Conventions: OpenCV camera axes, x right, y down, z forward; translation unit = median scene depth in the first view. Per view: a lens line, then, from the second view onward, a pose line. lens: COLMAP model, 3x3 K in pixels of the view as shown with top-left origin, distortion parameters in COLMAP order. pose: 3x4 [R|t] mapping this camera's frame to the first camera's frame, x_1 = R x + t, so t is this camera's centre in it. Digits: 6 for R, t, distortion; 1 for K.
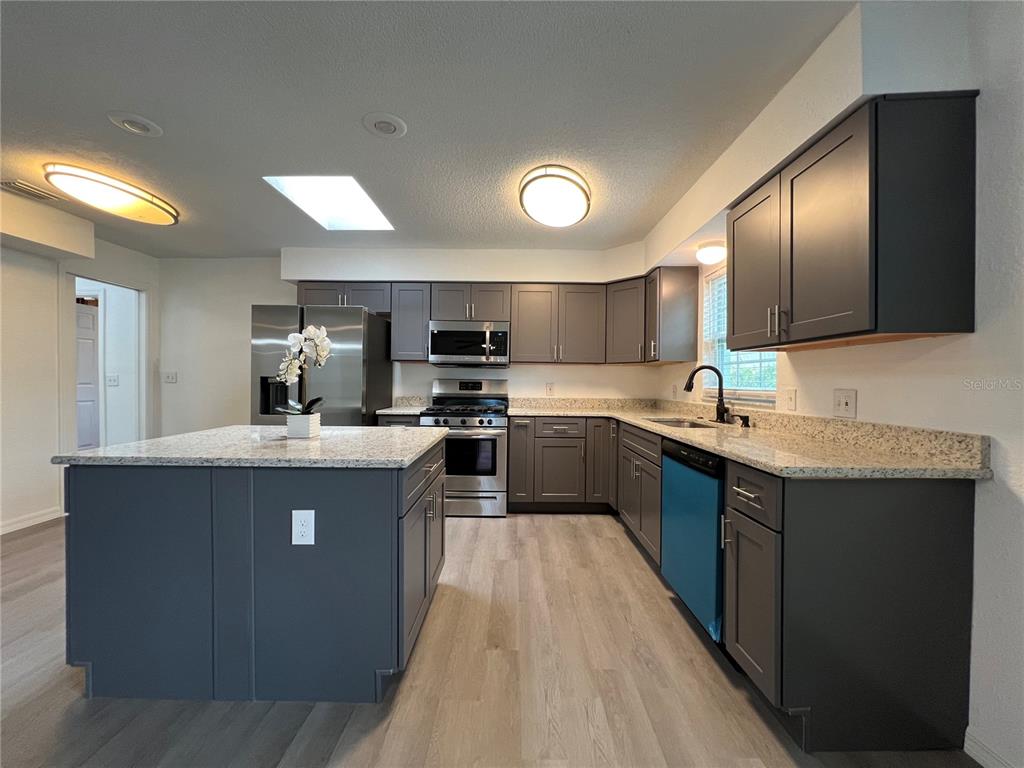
lens RADIAL K [[410.9, 0, 508.2], [0, 410.9, 384.1], [0, 0, 1]] dist [-0.001710, 0.000192]
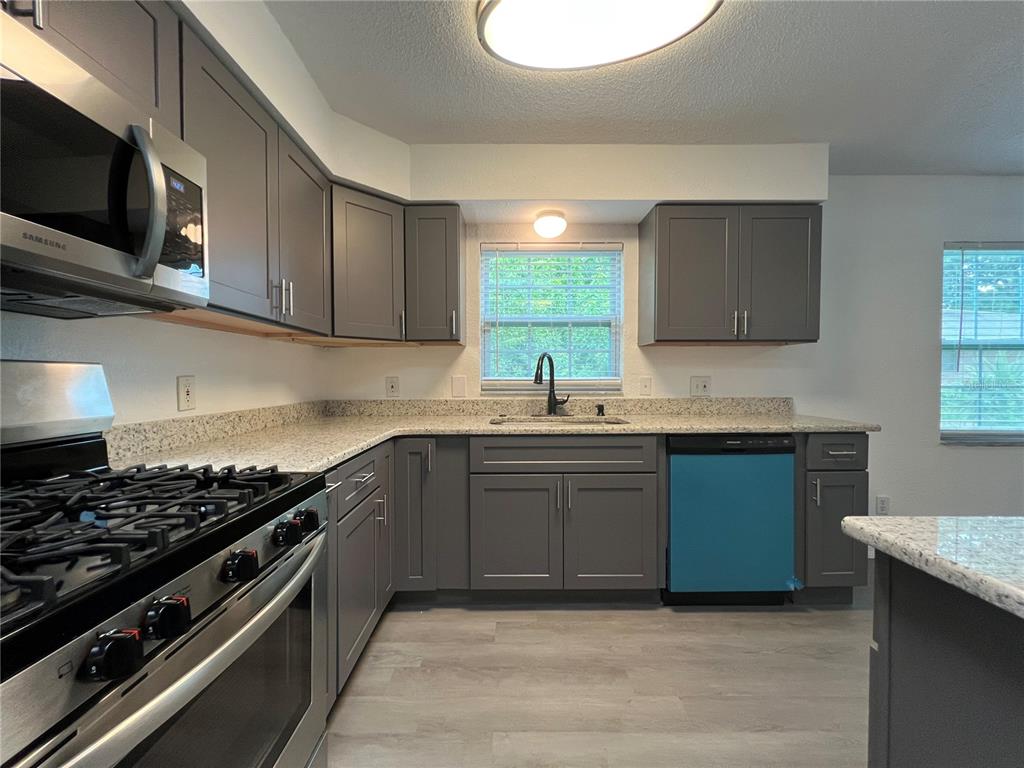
lens RADIAL K [[410.9, 0, 508.7], [0, 410.9, 383.8], [0, 0, 1]] dist [-0.001710, 0.000192]
pose [[-0.008991, -0.025402, 0.999637, -0.389660], [0.009482, 0.999630, 0.025488, -0.003016], [-0.999915, 0.009707, -0.008746, 1.093997]]
